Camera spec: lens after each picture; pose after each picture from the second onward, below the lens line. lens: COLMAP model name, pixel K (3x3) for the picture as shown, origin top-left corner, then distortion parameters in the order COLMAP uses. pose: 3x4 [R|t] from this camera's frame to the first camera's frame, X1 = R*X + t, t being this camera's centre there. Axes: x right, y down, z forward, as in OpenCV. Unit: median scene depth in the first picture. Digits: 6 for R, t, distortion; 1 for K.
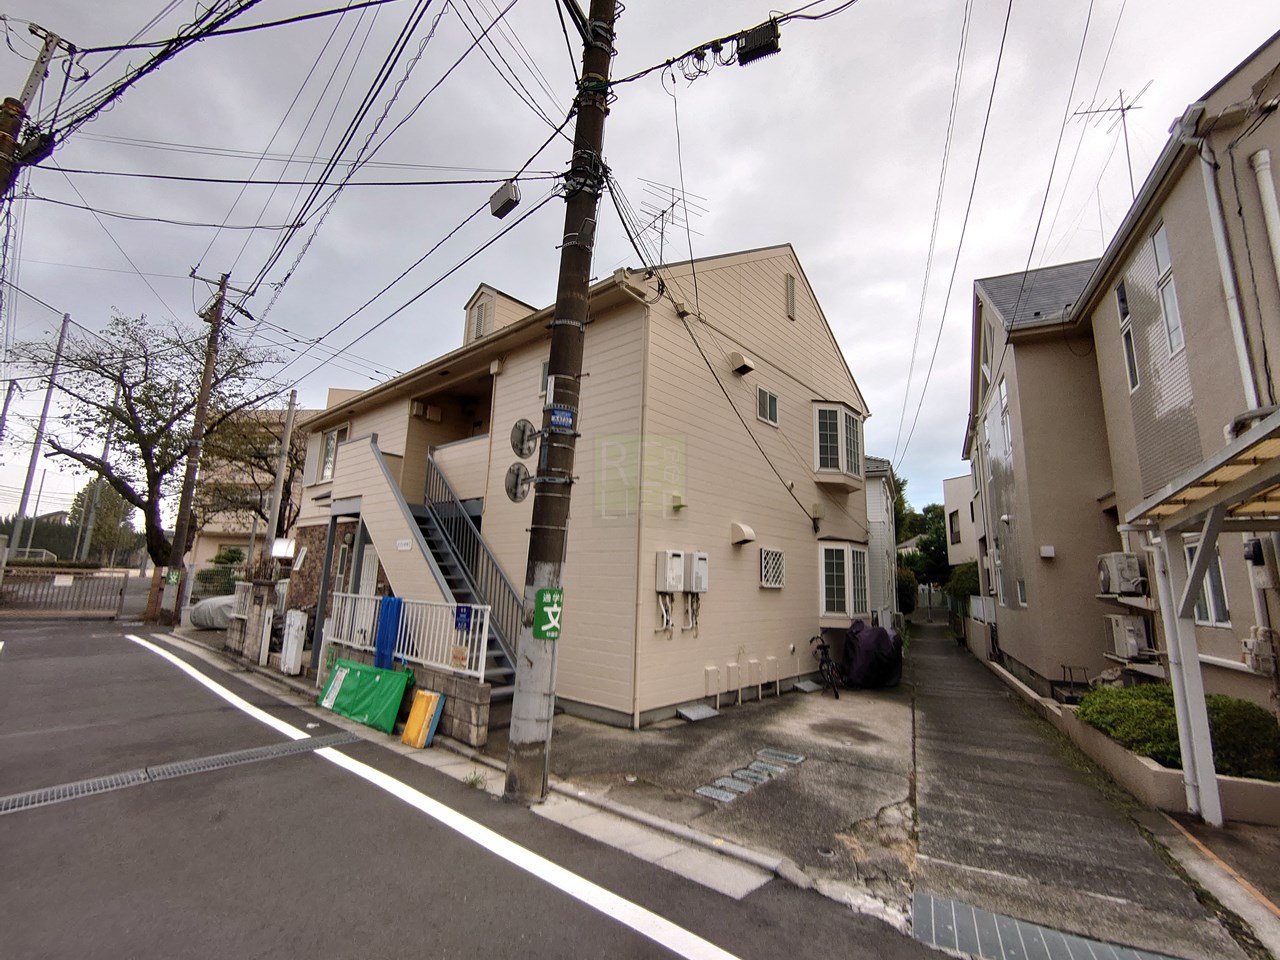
lens RADIAL K [[548.2, 0, 640.2], [0, 548.2, 478.2], [0, 0, 1]] dist [0.000227, -0.001751]
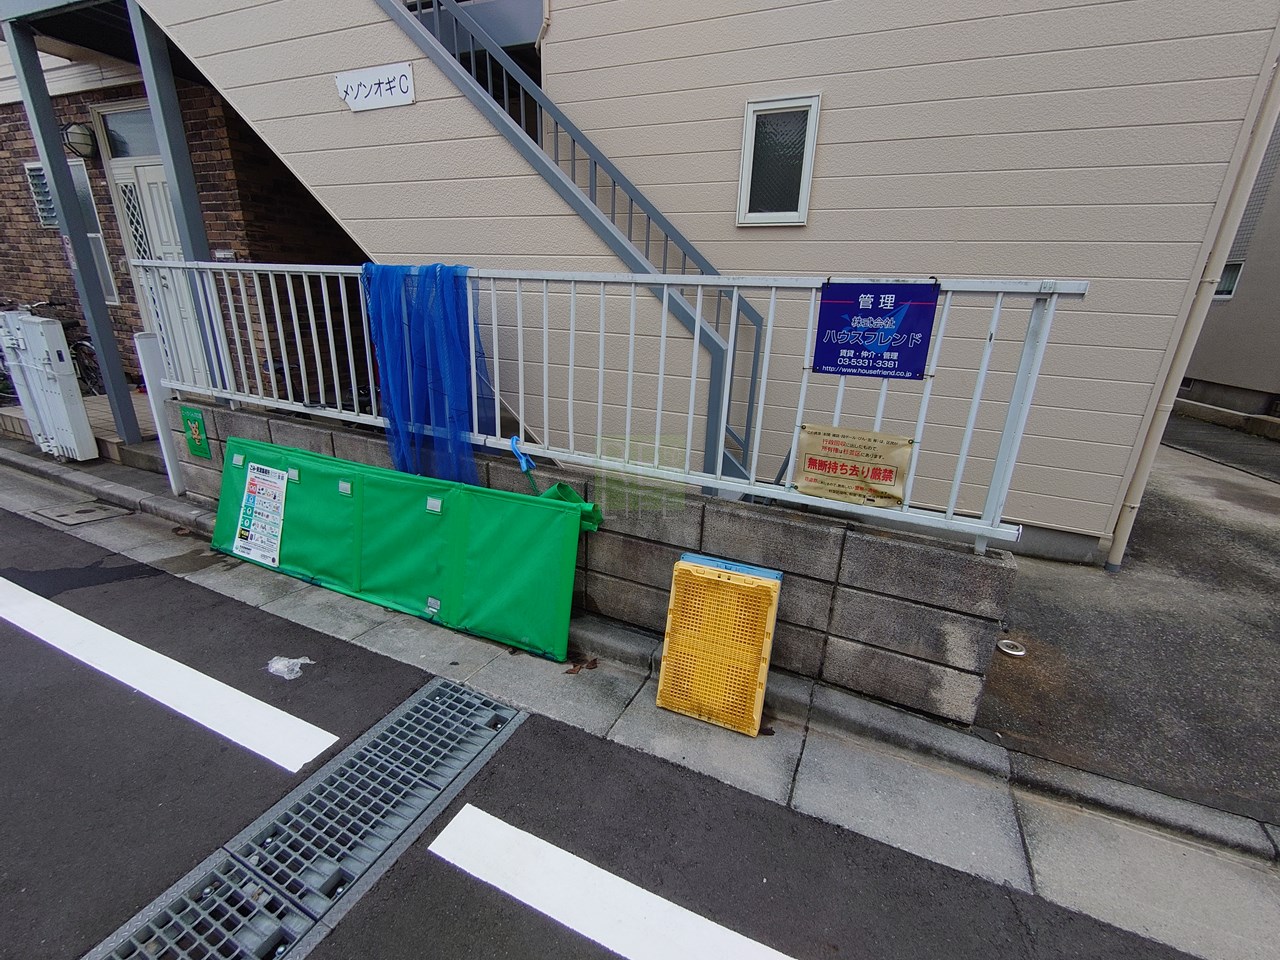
lens RADIAL K [[548.2, 0, 641.4], [0, 548.2, 476.9], [0, 0, 1]] dist [0.000227, -0.001751]
pose [[0.954295, -0.091762, 0.284430, -0.430582], [-0.064935, 0.865302, 0.497027, 0.160262], [-0.291726, -0.492780, 0.819795, 0.653103]]
